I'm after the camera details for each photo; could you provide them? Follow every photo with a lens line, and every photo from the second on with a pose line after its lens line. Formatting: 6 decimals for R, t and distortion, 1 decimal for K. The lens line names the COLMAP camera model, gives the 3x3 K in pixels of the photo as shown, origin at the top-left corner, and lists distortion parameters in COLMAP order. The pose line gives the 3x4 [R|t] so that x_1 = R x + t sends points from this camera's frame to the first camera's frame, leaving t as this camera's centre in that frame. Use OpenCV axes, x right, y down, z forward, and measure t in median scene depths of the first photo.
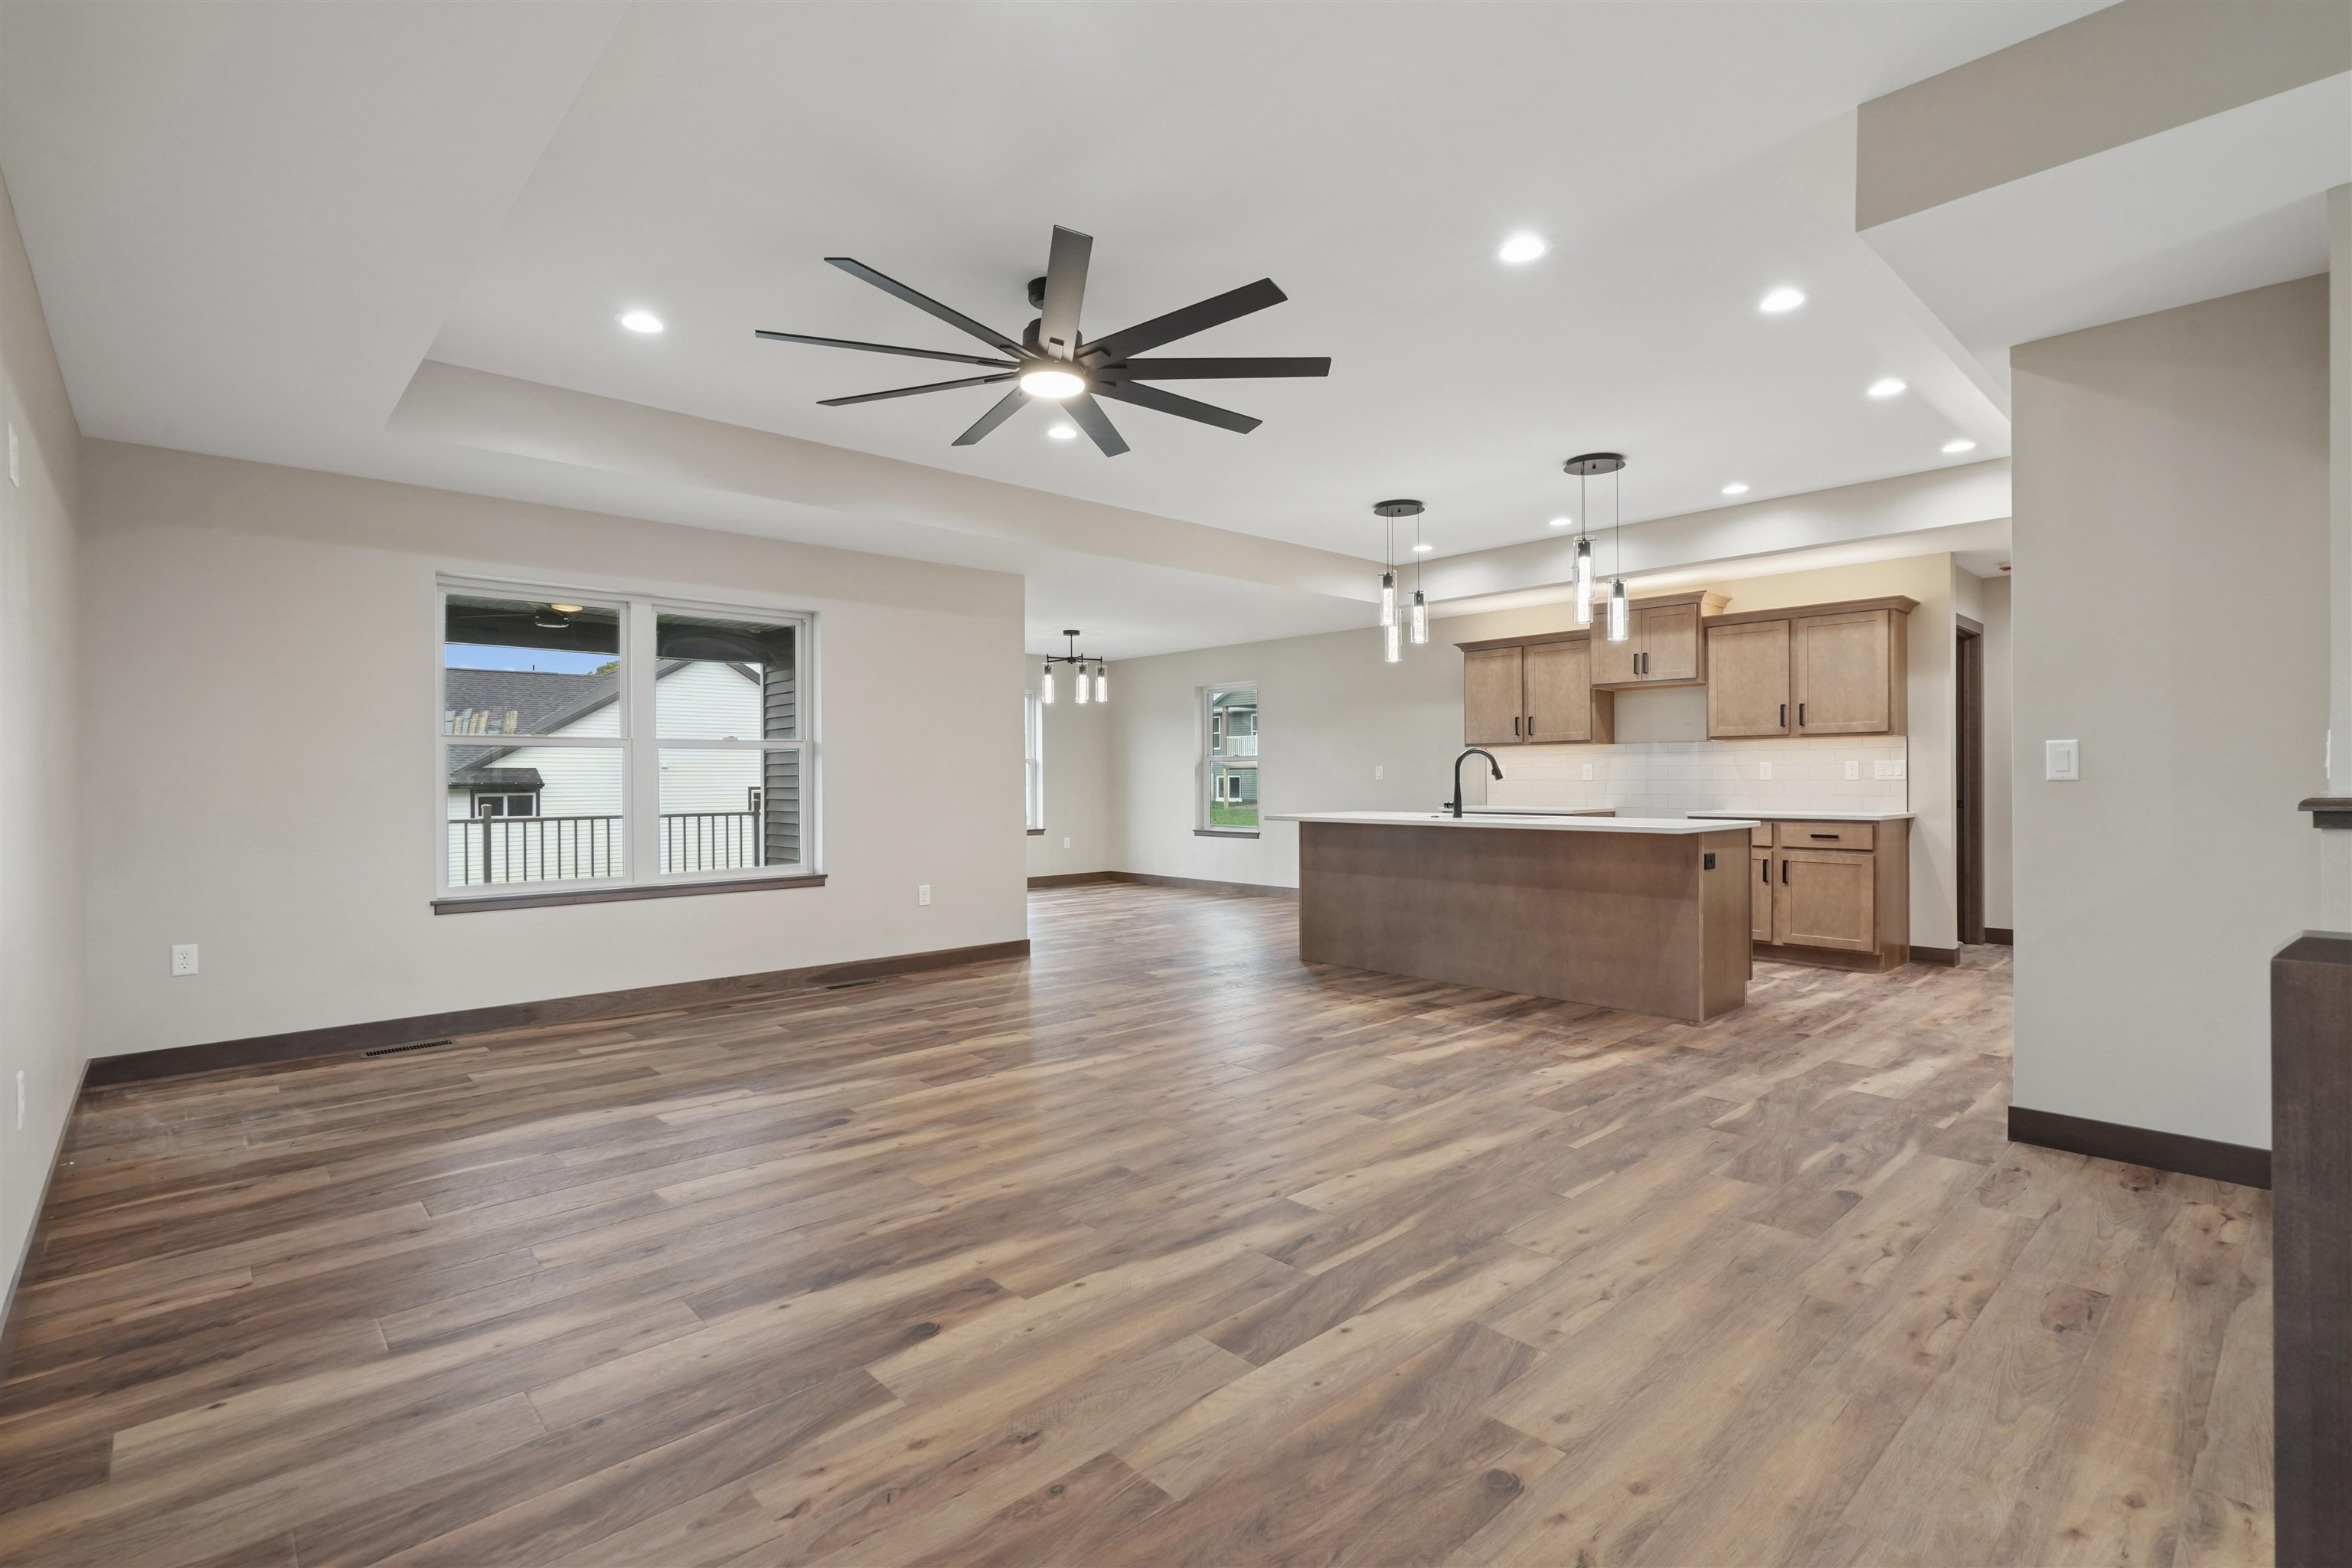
lens RADIAL K [[1089.5, 0, 1176.0], [0, 1089.5, 784.0], [0, 0, 1]] dist [0.000583, 0.000393]
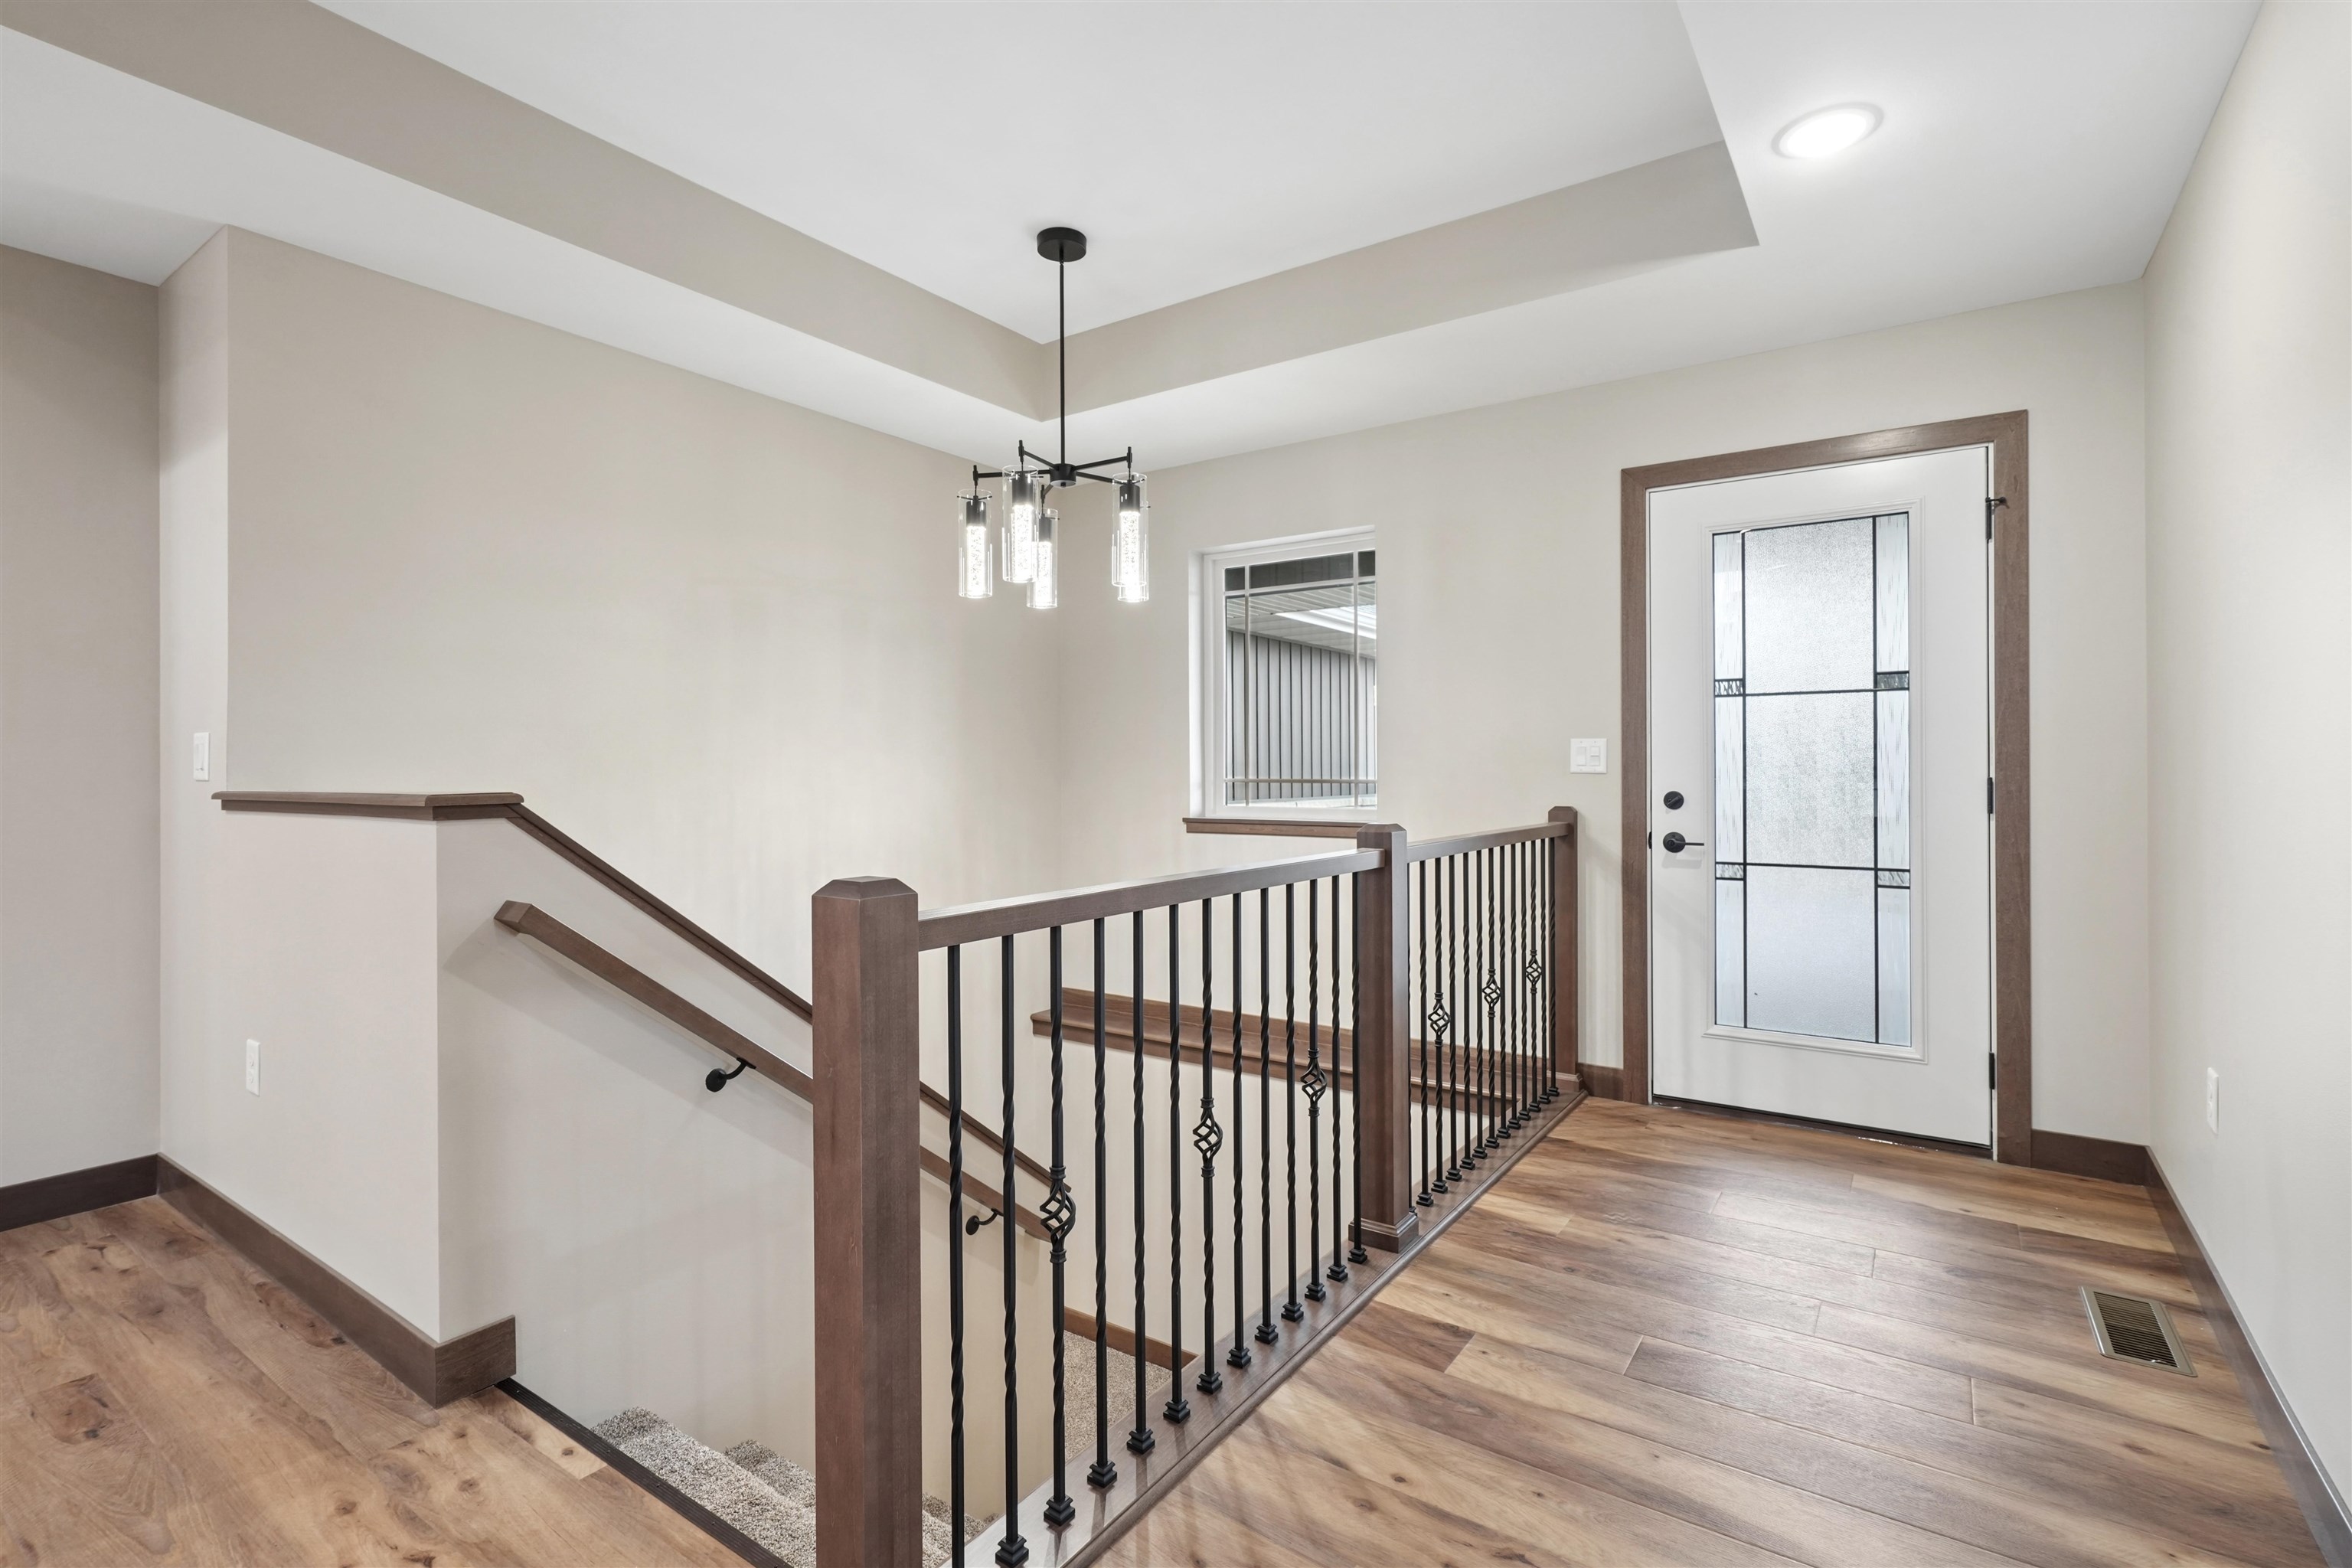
lens RADIAL K [[1089.5, 0, 1176.0], [0, 1089.5, 784.0], [0, 0, 1]] dist [0.000583, 0.000393]
pose [[-0.222324, -0.002259, 0.974970, -0.206658], [0.008574, 0.999954, 0.004272, 0.000933], [-0.974935, 0.009309, -0.222295, 0.385893]]
